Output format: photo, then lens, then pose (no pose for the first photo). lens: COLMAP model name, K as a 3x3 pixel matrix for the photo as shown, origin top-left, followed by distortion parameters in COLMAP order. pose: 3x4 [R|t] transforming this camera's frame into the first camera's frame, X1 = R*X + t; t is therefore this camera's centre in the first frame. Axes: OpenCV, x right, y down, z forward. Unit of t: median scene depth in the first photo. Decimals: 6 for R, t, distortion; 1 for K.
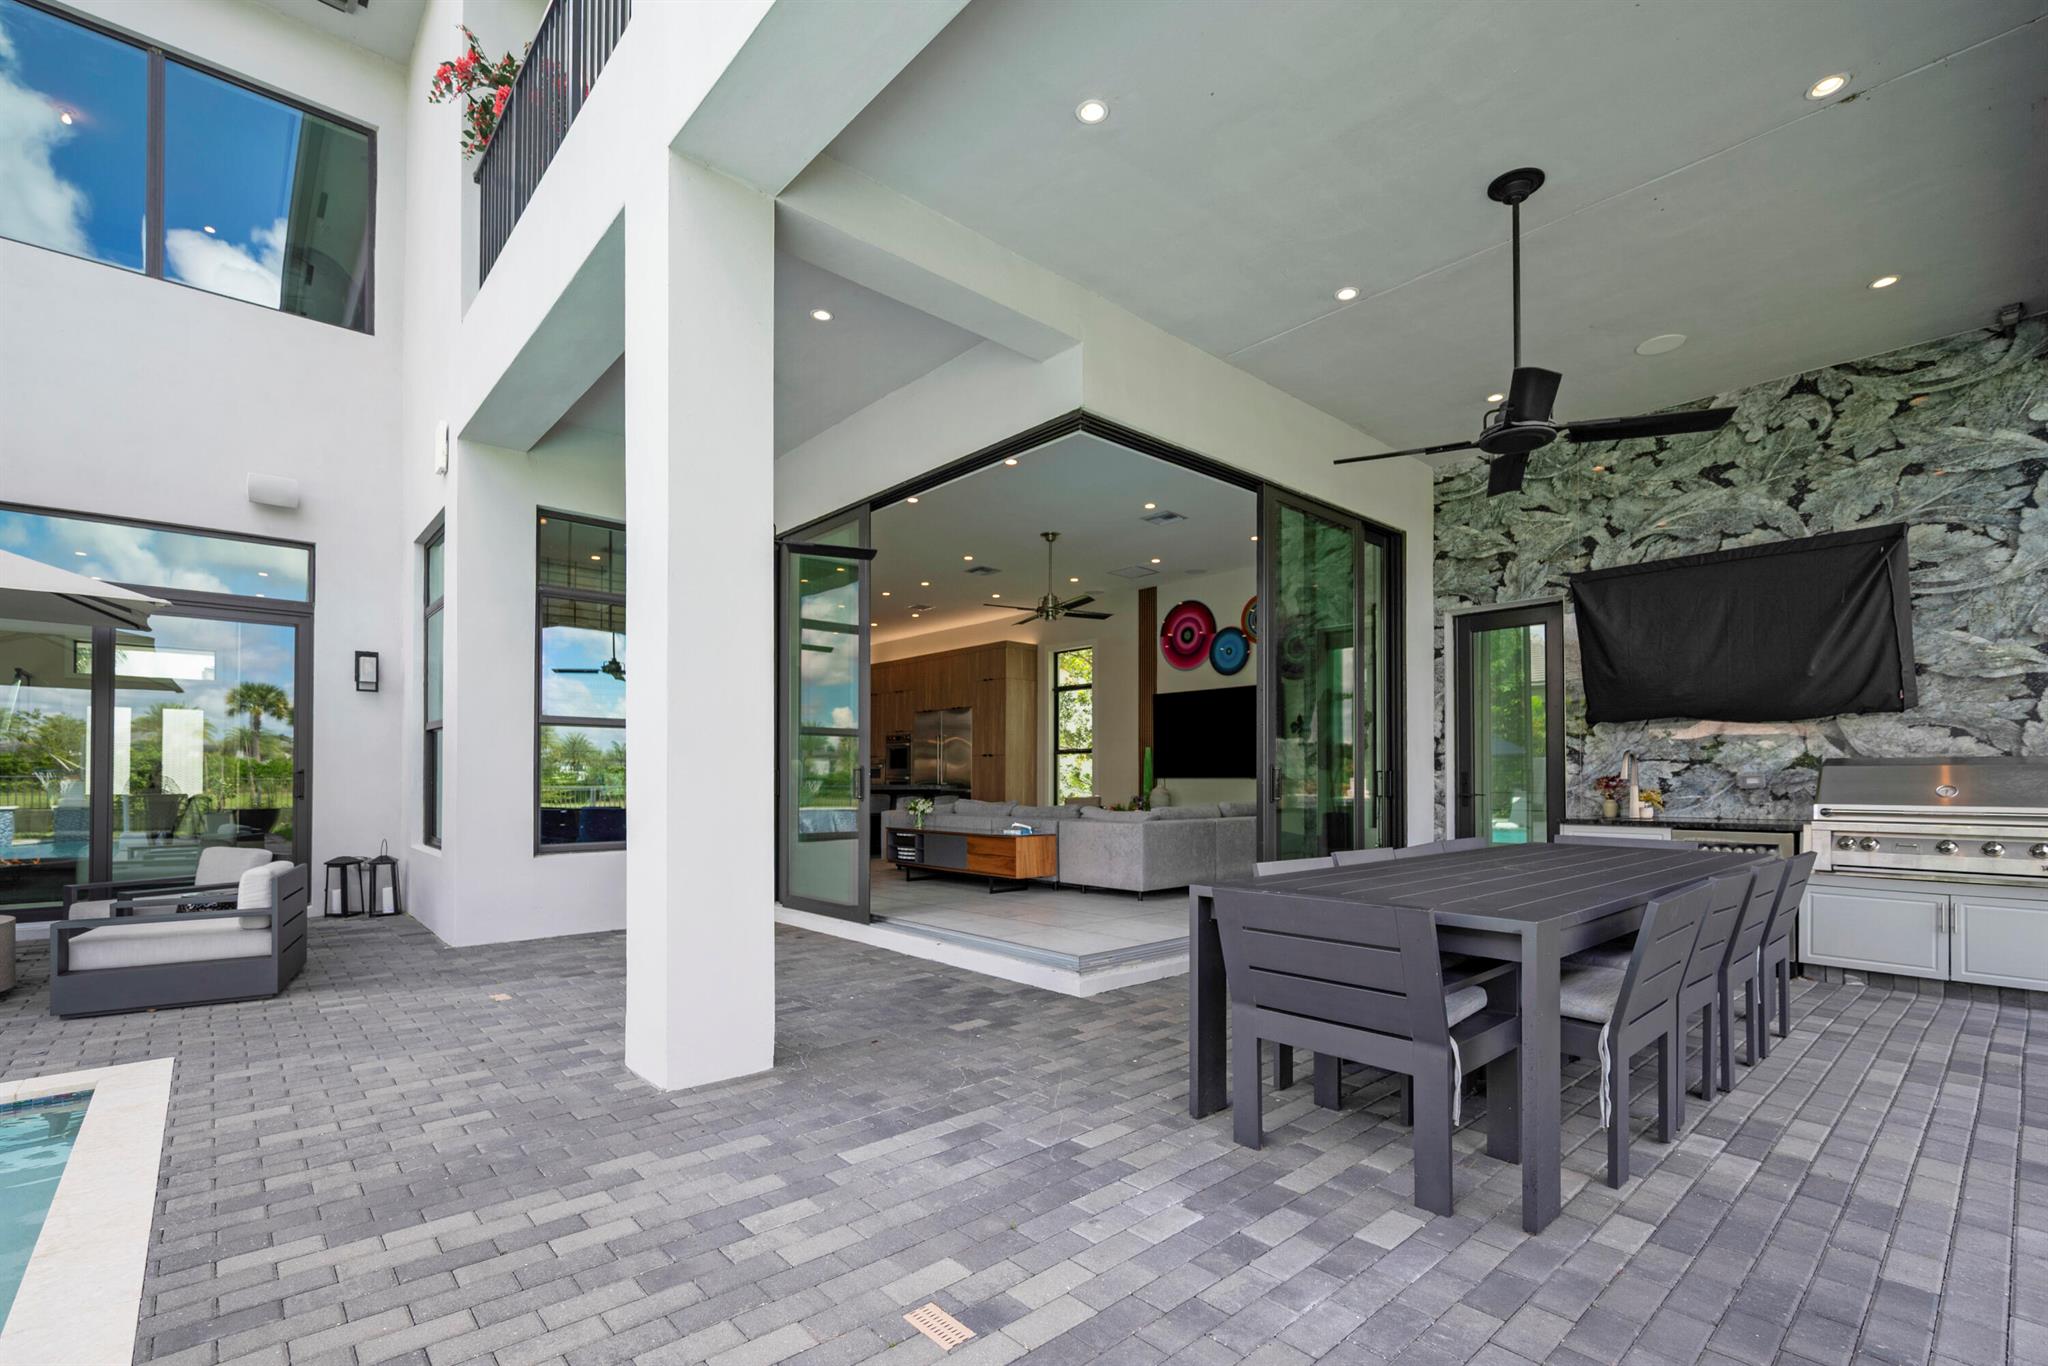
lens RADIAL K [[912.1, 0, 1027.0], [0, 912.1, 779.4], [0, 0, 1]] dist [-0.002364, -0.000549]
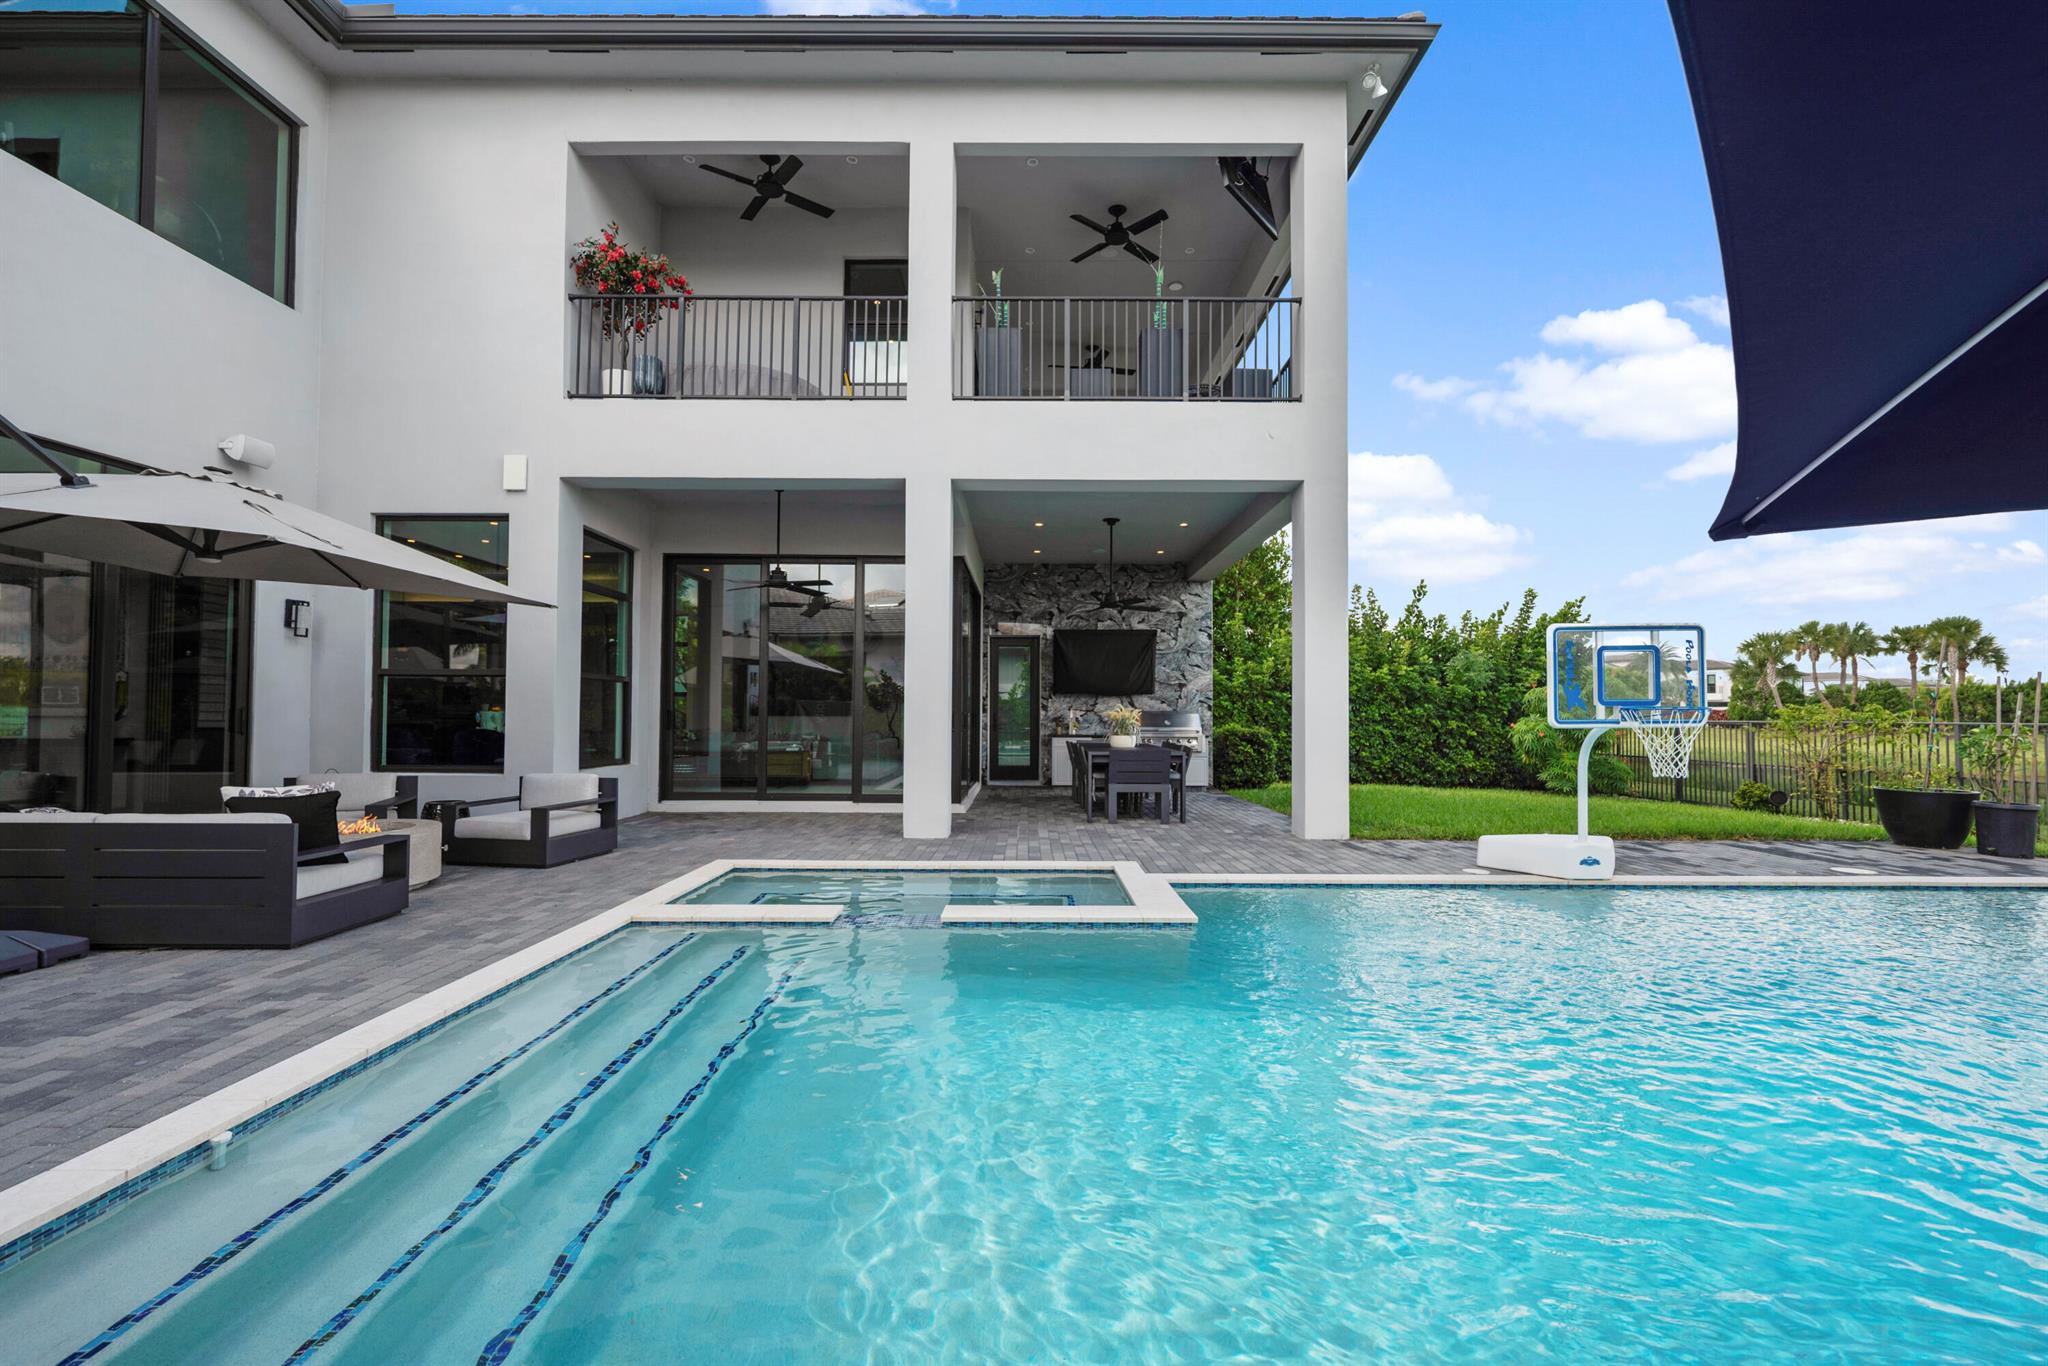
lens RADIAL K [[912.1, 0, 1022.4], [0, 912.1, 697.6], [0, 0, 1]] dist [-0.002364, -0.000549]
pose [[0.671520, 0.025989, 0.740531, -1.186584], [-0.010648, 0.999620, -0.025426, 0.009061], [-0.740910, 0.009189, 0.671541, -0.509445]]
